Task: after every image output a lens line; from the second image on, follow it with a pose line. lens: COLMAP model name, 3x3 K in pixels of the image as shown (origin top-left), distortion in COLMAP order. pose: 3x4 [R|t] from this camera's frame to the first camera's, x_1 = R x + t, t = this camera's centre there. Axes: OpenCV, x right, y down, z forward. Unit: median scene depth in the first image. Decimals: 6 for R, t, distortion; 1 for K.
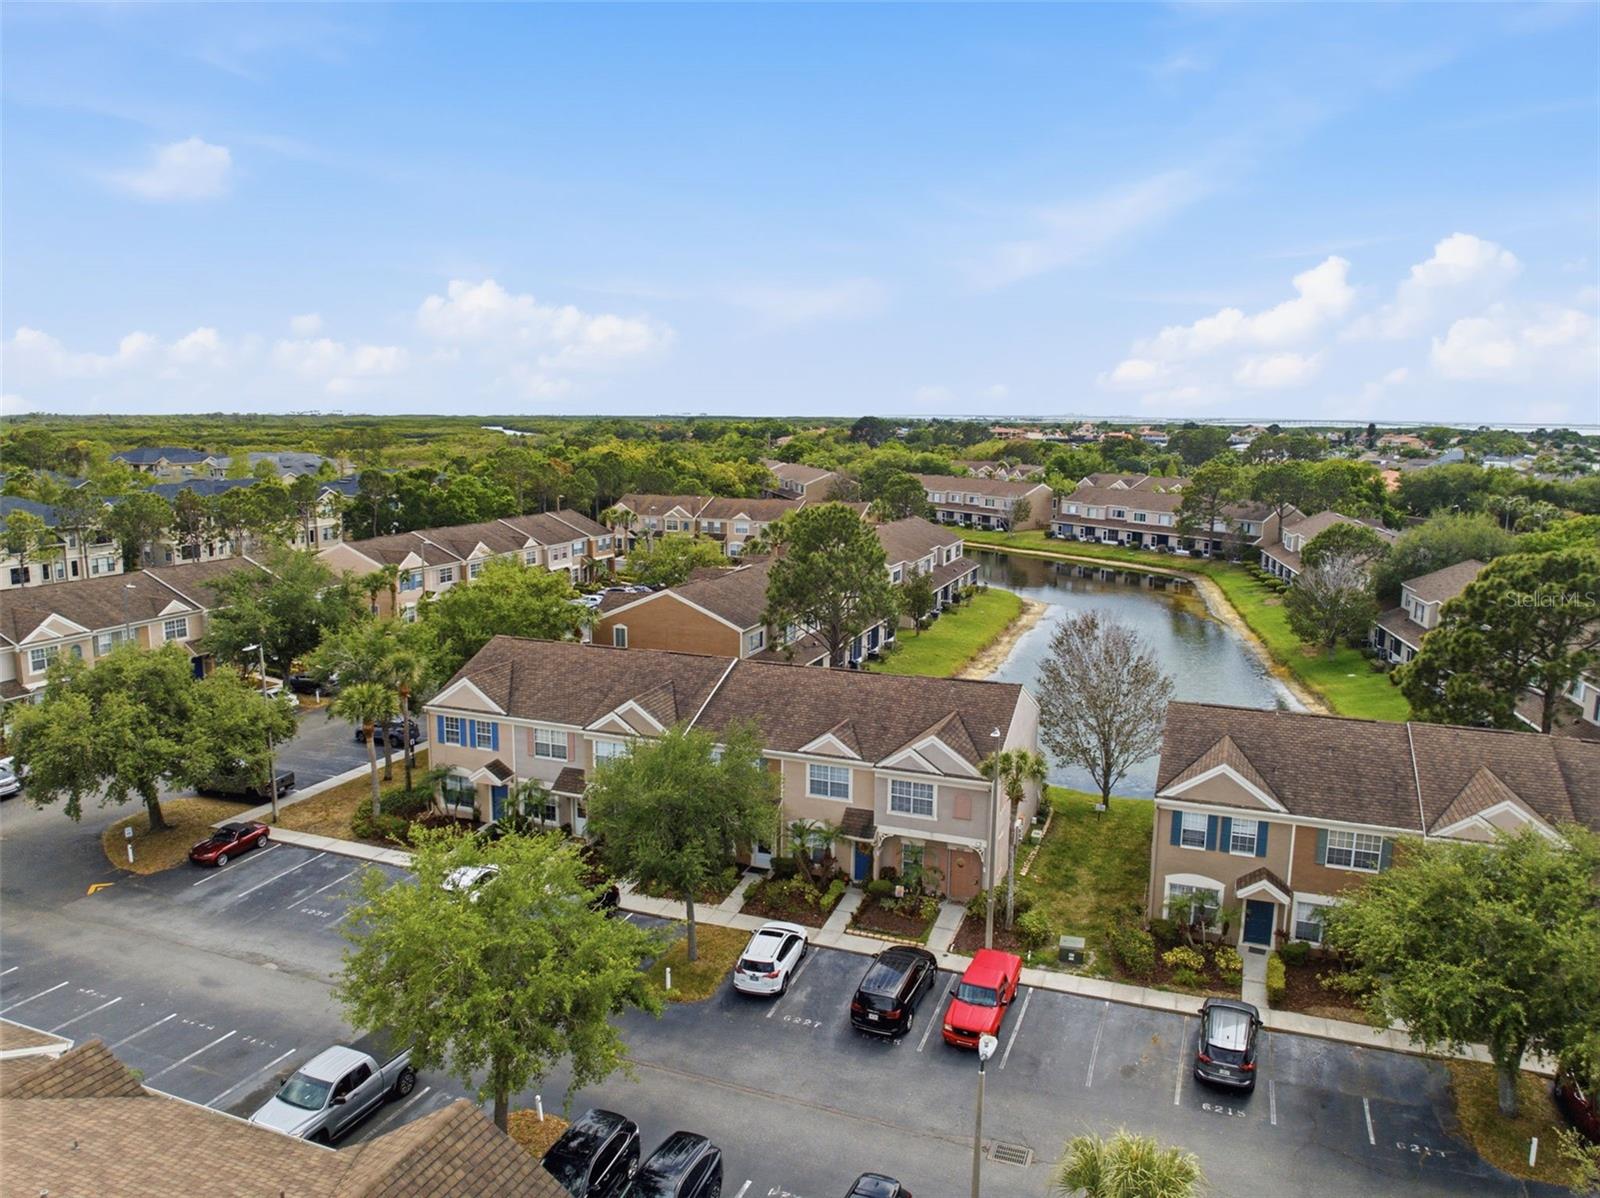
lens RADIAL K [[1131.4, 0, 800.0], [0, 1131.4, 599.0], [0, 0, 1]] dist [-0.039562, -0.003098]
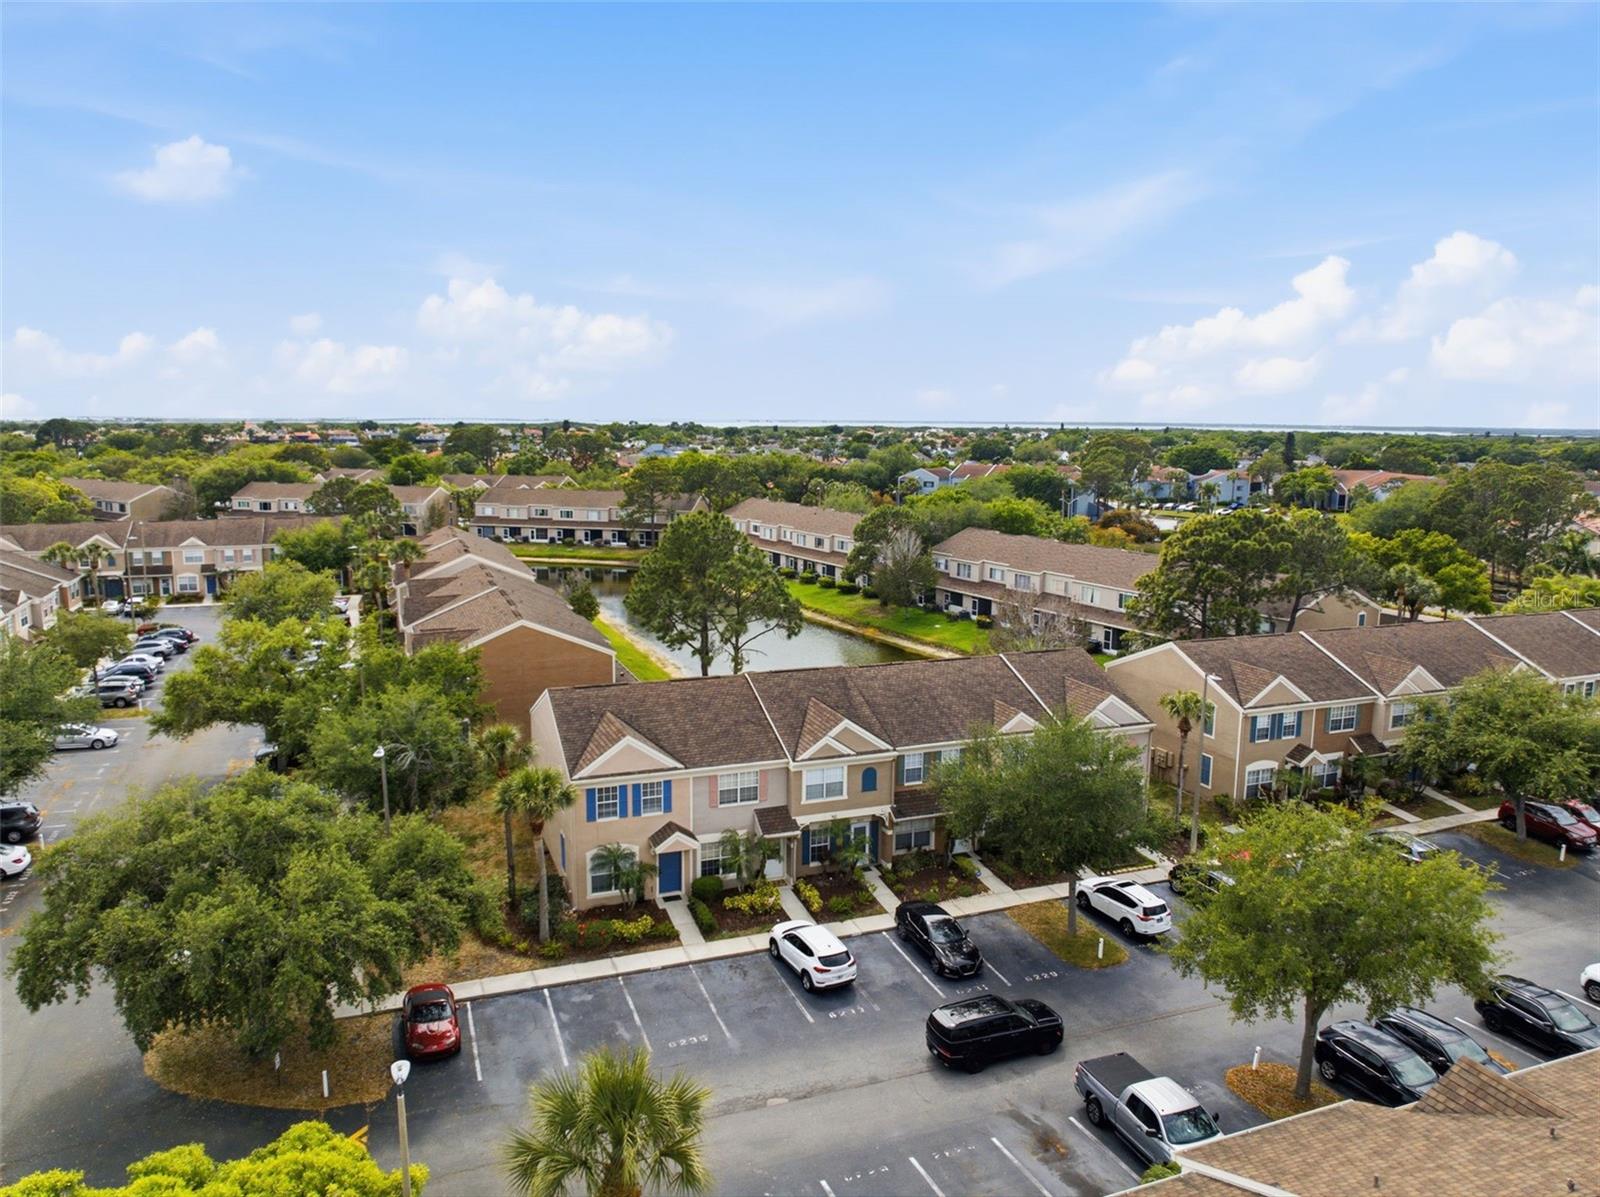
lens RADIAL K [[1120.5, 0, 795.6], [0, 1120.5, 568.2], [0, 0, 1]] dist [-0.021034, -0.003267]
pose [[0.739684, -0.092047, 0.666629, -0.330837], [0.107922, 0.994005, 0.017502, -0.025316], [-0.664244, 0.058998, 0.745184, 0.120929]]
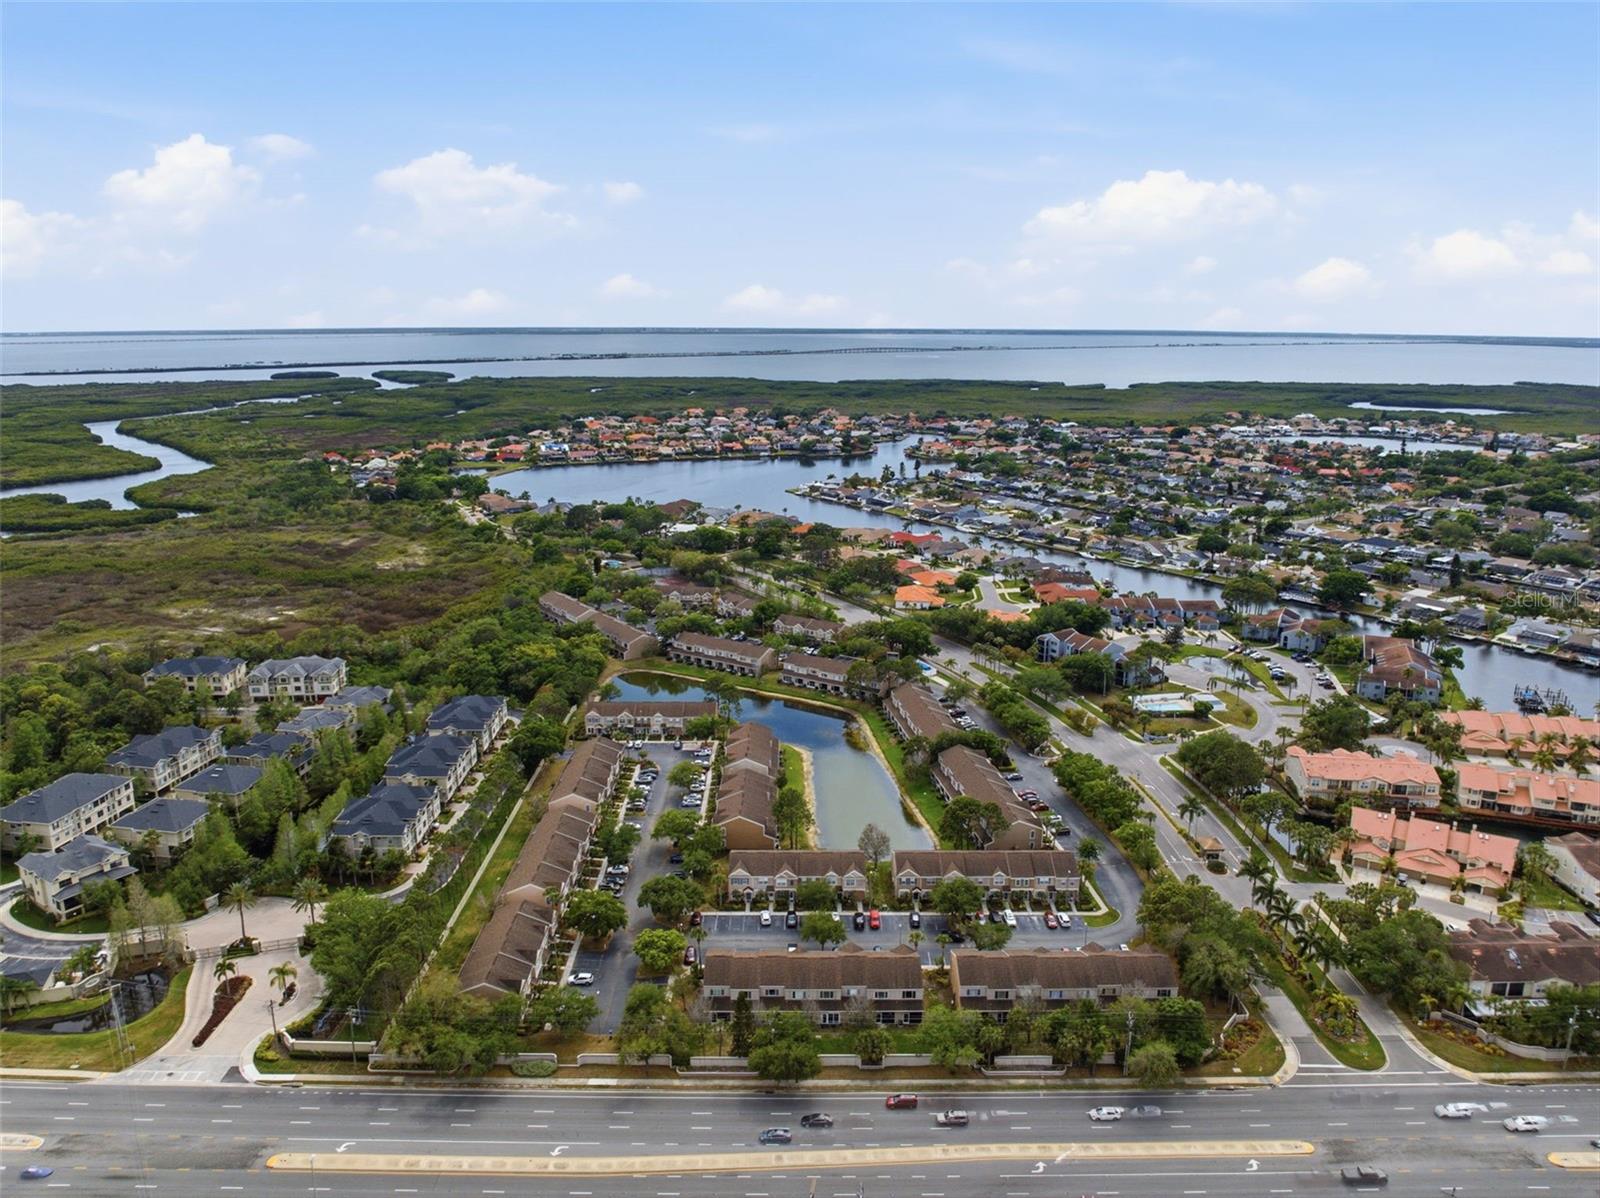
lens RADIAL K [[1131.4, 0, 800.0], [0, 1131.4, 599.0], [0, 0, 1]] dist [-0.039562, -0.003098]
pose [[0.931296, -0.096584, 0.351225, -0.645791], [0.066779, 0.993135, 0.096034, -0.580626], [-0.358089, -0.065982, 0.931353, -1.293917]]
